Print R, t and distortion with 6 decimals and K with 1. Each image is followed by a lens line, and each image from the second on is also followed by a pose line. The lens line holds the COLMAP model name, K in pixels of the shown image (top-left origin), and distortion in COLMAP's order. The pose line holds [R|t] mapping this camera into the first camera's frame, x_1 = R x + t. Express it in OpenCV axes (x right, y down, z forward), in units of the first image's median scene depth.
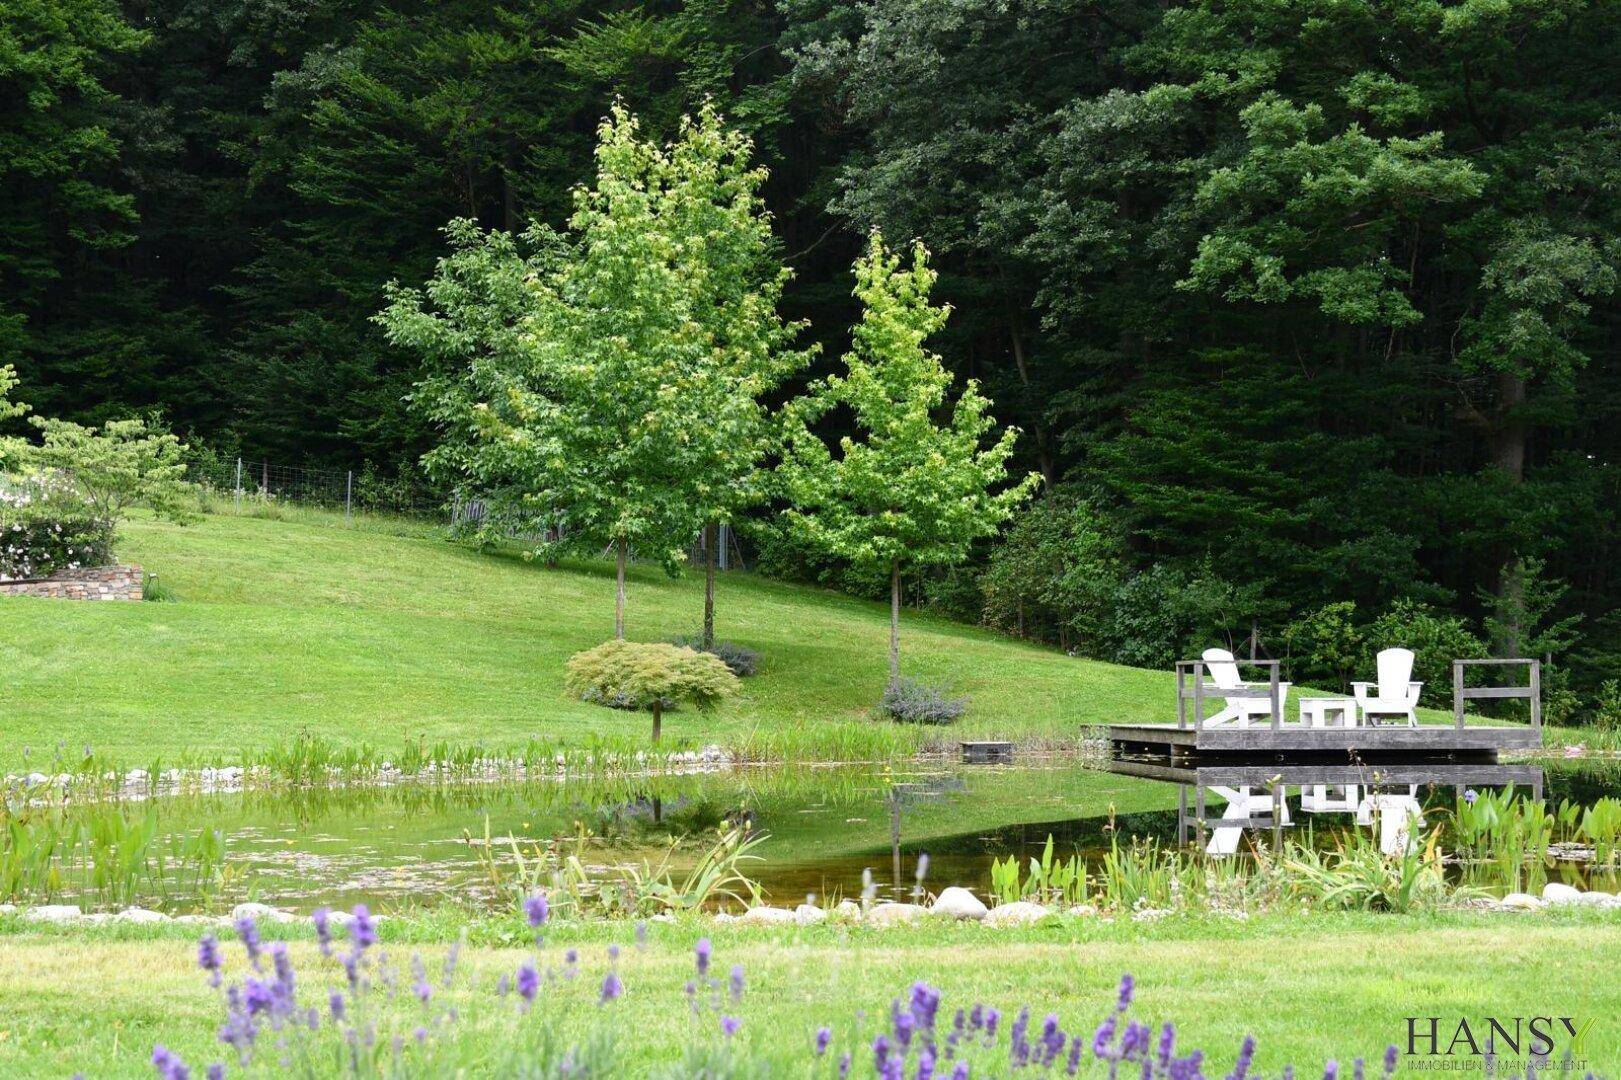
lens RADIAL K [[2509.5, 0, 810.4], [0, 2509.5, 542.9], [0, 0, 1]] dist [0.089445, 0.000000]
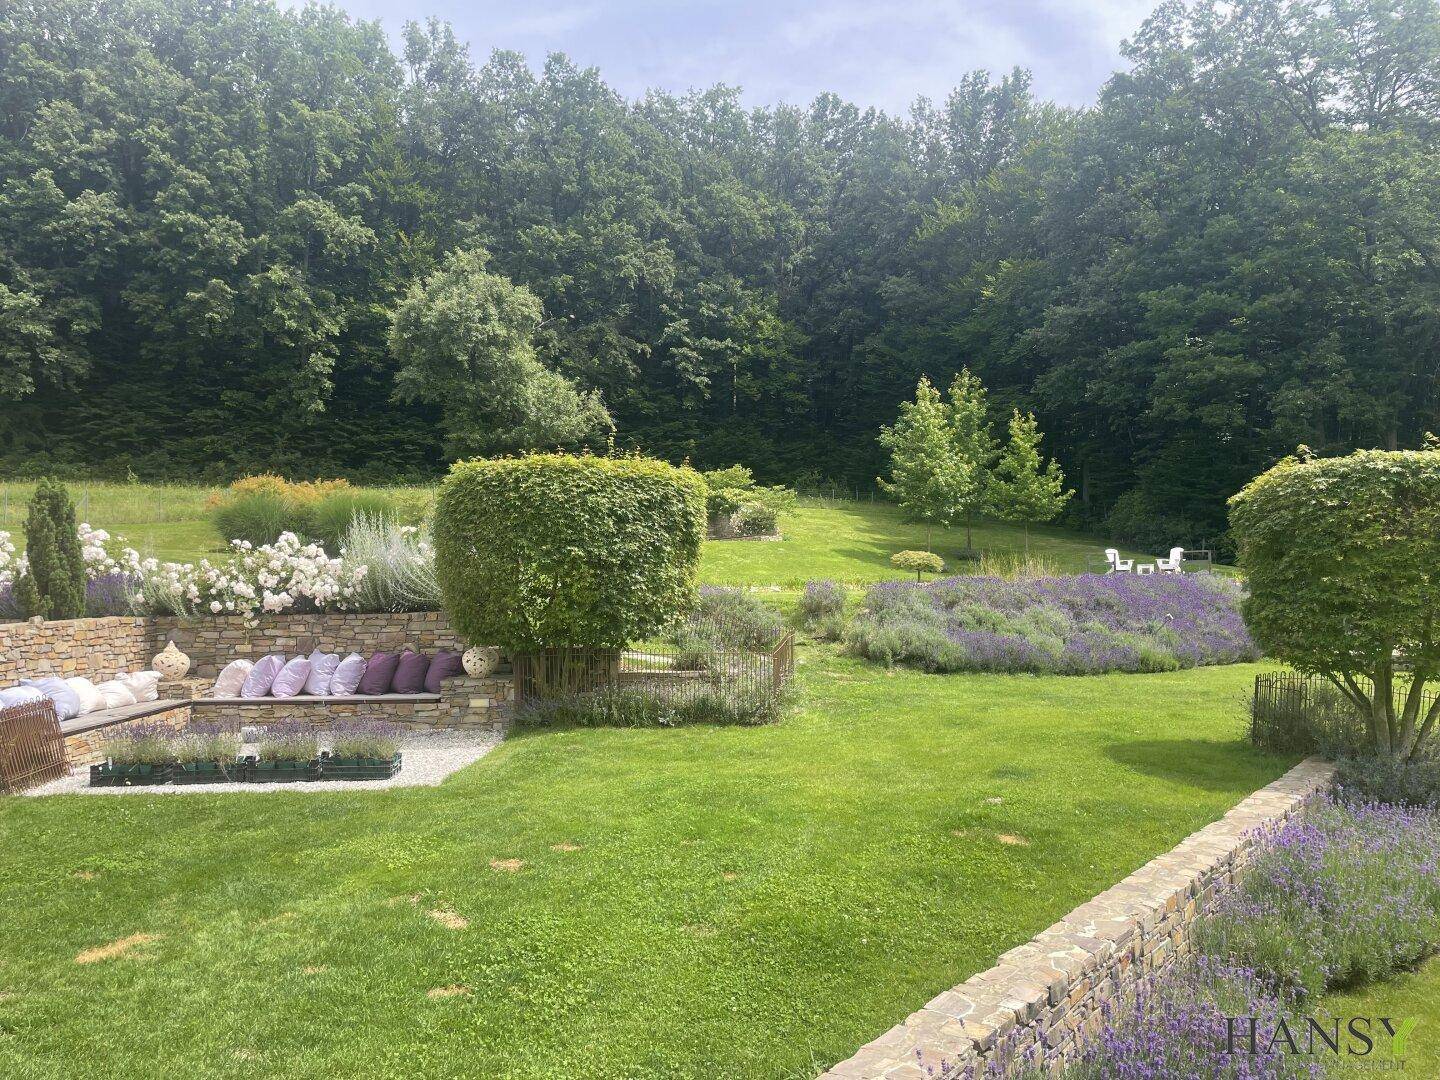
lens RADIAL K [[1124.1, 0, 728.6], [0, 1124.1, 526.1], [0, 0, 1]] dist [0.084277, -0.123157]
pose [[0.929254, -0.030917, -0.368145, 0.194269], [0.037685, 0.999227, 0.011207, -0.014561], [0.367514, -0.024287, 0.929701, -0.360984]]
